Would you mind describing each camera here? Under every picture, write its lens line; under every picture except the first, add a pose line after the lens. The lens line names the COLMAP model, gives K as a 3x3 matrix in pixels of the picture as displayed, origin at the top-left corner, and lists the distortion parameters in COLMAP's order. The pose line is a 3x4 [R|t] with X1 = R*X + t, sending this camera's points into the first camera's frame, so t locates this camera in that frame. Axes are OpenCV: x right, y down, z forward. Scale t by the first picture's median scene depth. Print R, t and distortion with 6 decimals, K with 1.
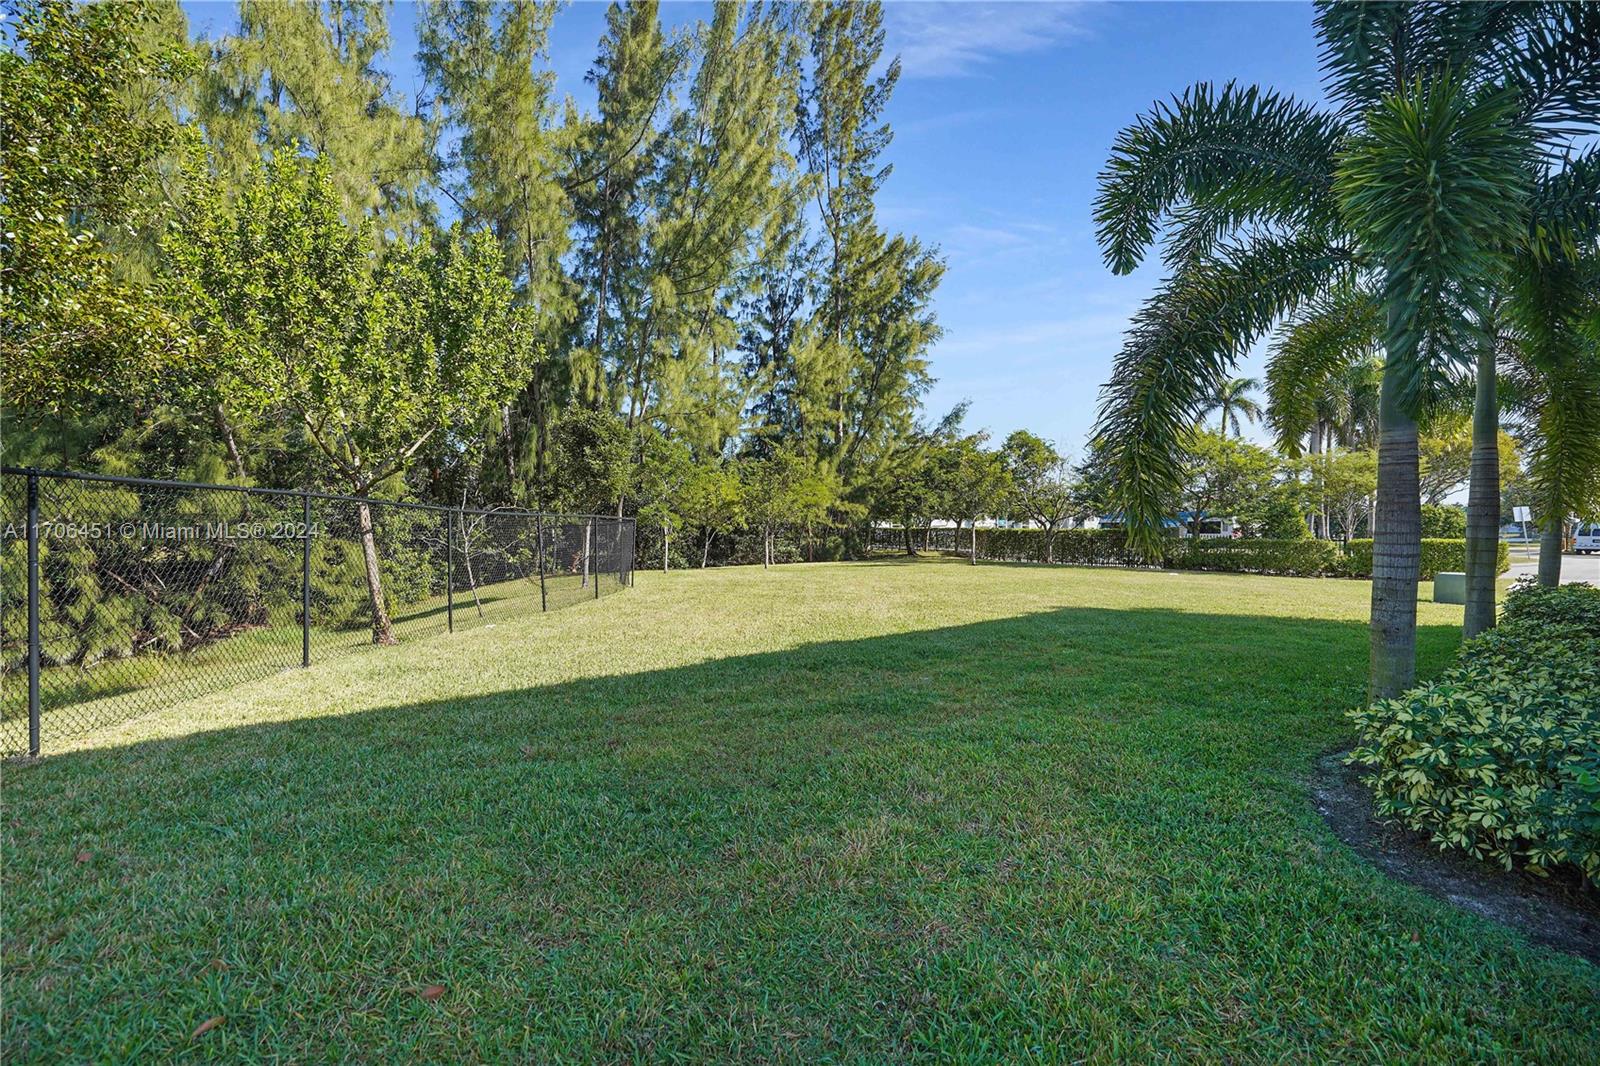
lens RADIAL K [[727.6, 0, 800.0], [0, 727.6, 533.0], [0, 0, 1]] dist [-0.056793, 0.000235]
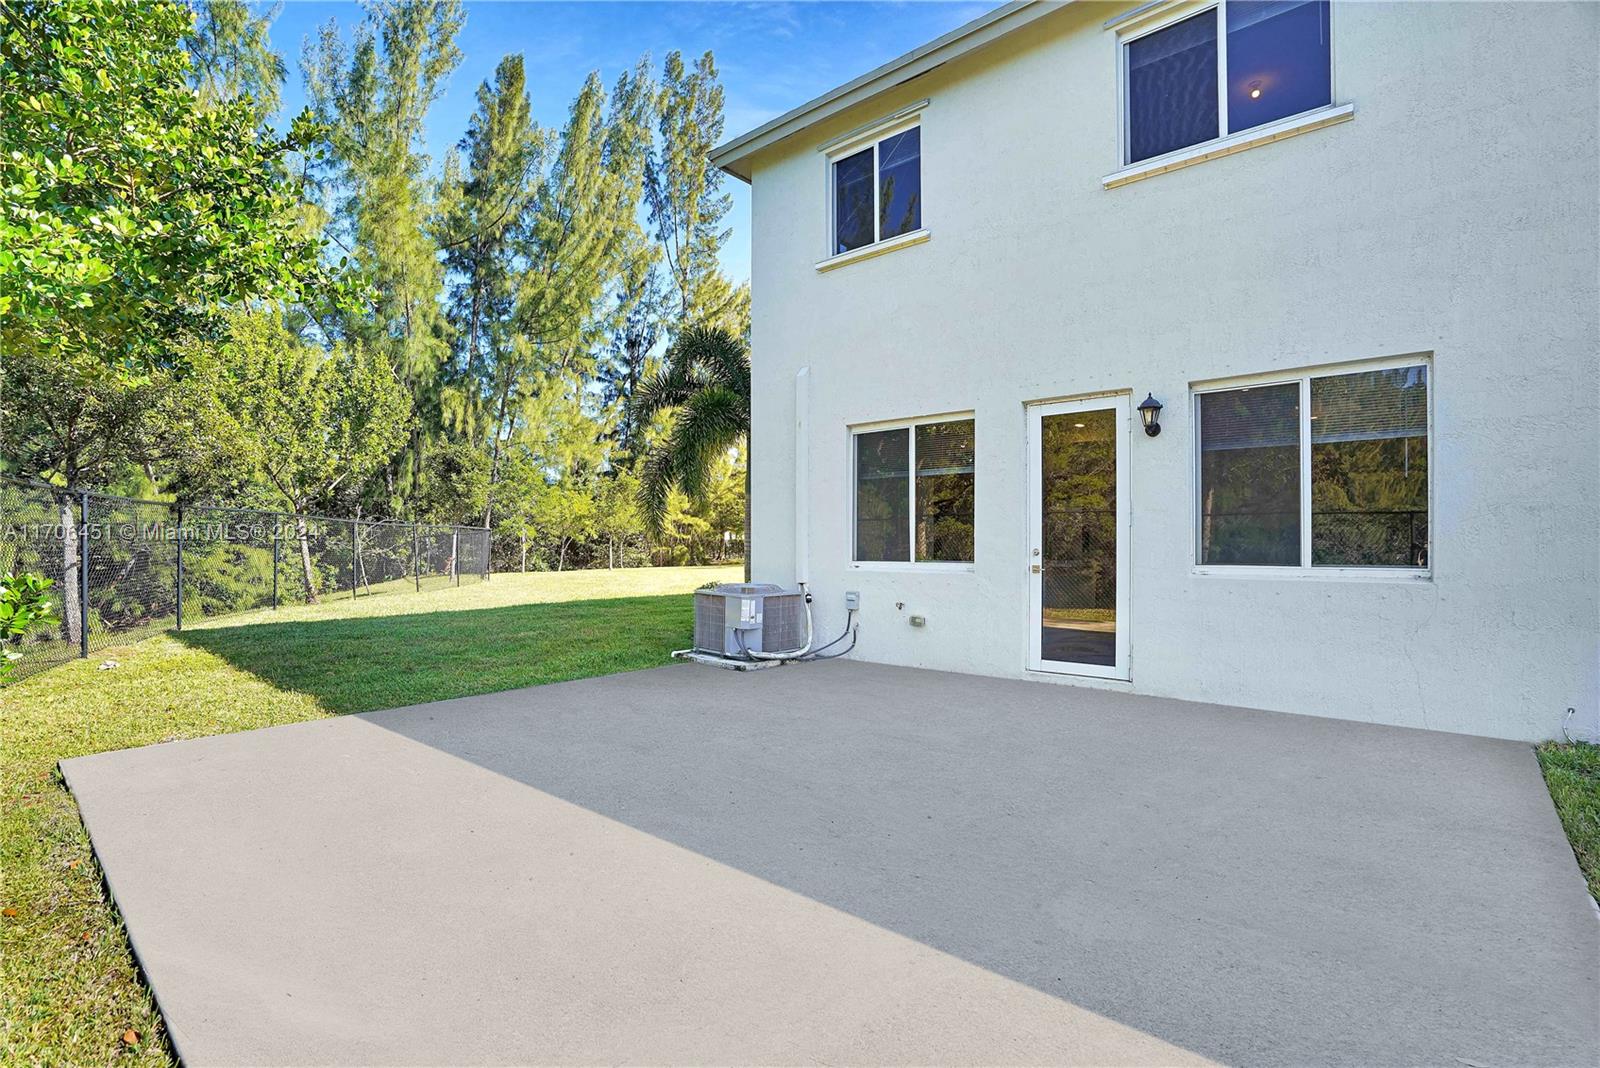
lens RADIAL K [[759.9, 0, 808.2], [0, 759.9, 544.2], [0, 0, 1]] dist [-0.059474, 0.020719]
pose [[0.990675, 0.002631, 0.136223, 0.094537], [-0.002166, 0.999991, -0.003567, 0.007085], [-0.136231, 0.003239, 0.990672, -0.259544]]
